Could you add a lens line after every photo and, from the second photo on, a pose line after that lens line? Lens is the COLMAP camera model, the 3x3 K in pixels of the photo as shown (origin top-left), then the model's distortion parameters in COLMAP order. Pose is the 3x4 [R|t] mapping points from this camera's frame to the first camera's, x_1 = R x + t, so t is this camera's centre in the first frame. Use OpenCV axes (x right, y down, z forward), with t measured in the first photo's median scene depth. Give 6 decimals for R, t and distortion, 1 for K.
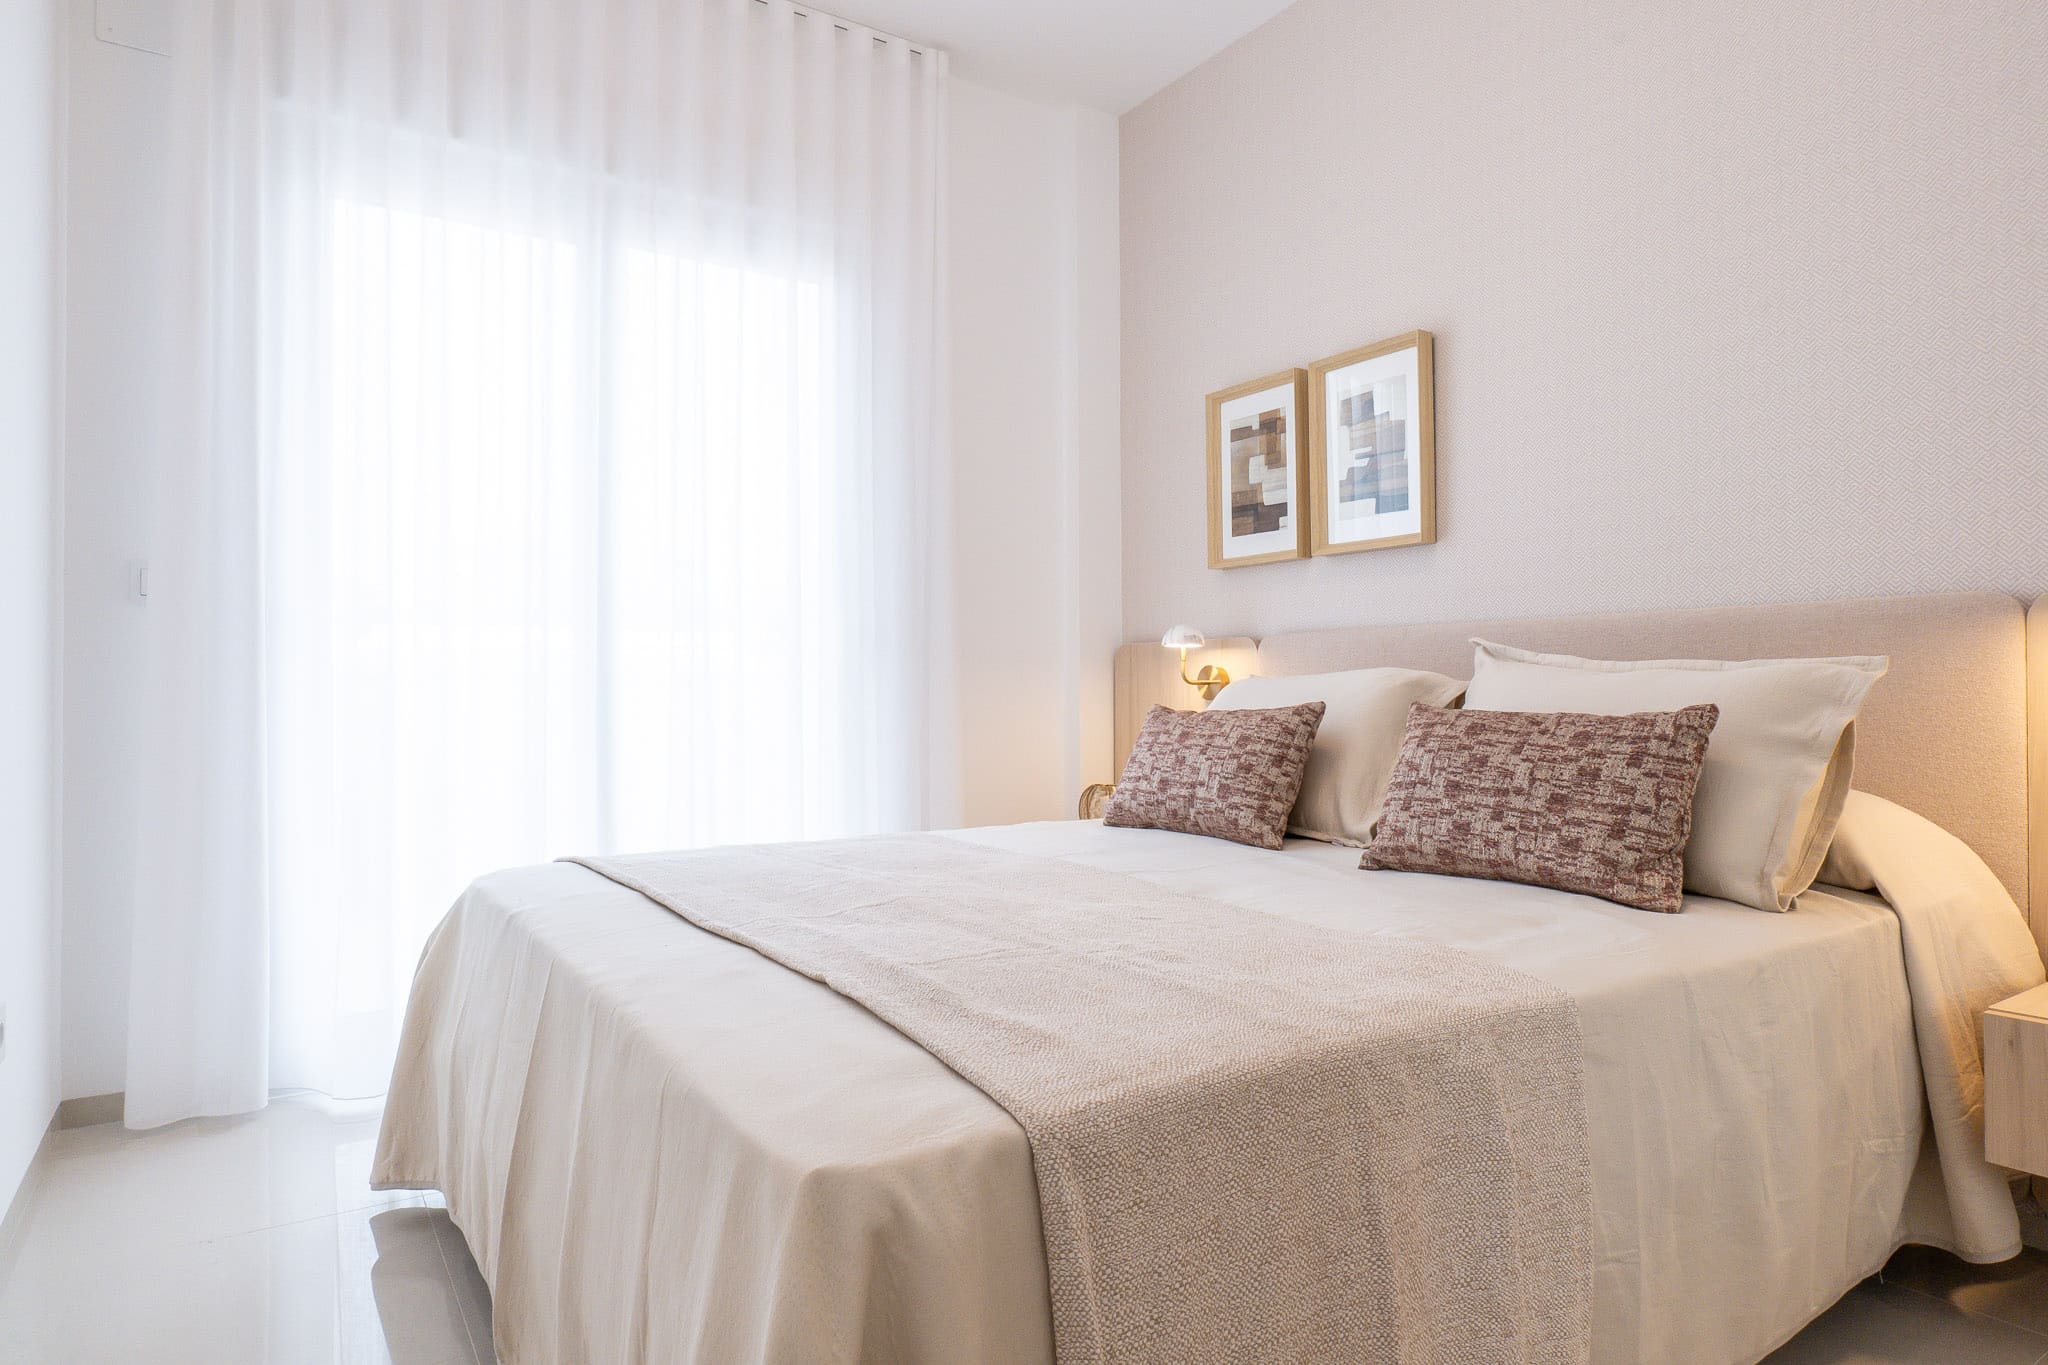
lens RADIAL K [[1199.9, 0, 1025.1], [0, 1199.9, 676.4], [0, 0, 1]] dist [-0.000987, 0.000408]
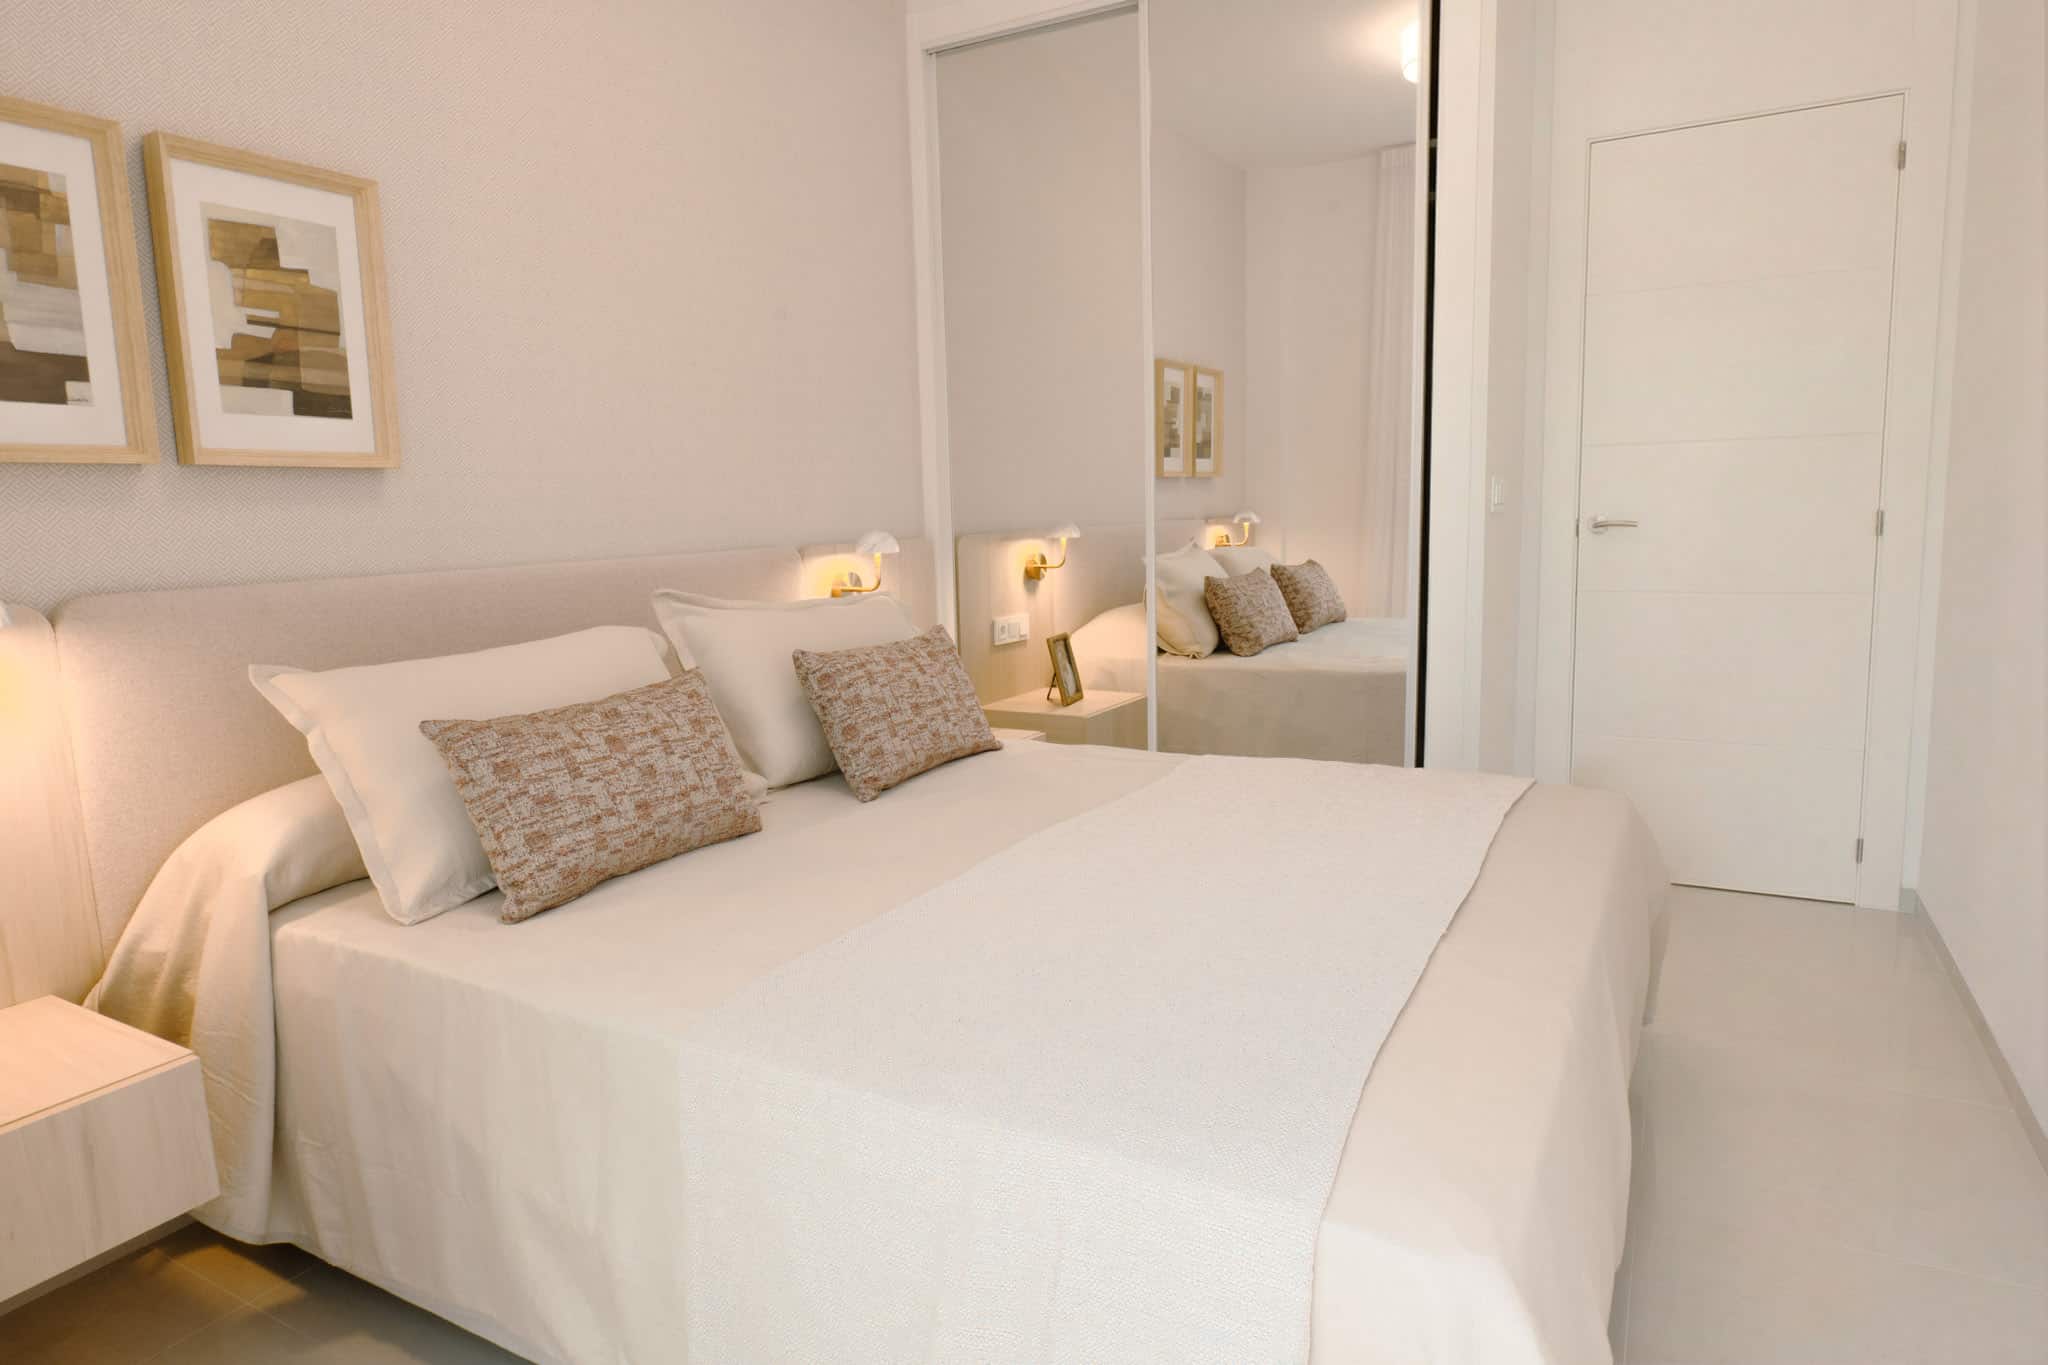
lens RADIAL K [[1199.9, 0, 1024.4], [0, 1199.9, 684.7], [0, 0, 1]] dist [-0.000987, 0.000408]
pose [[-0.467175, -0.111767, 0.877072, -0.531739], [0.019905, 0.990397, 0.136811, -0.068040], [-0.883941, 0.081373, -0.460464, 0.965442]]
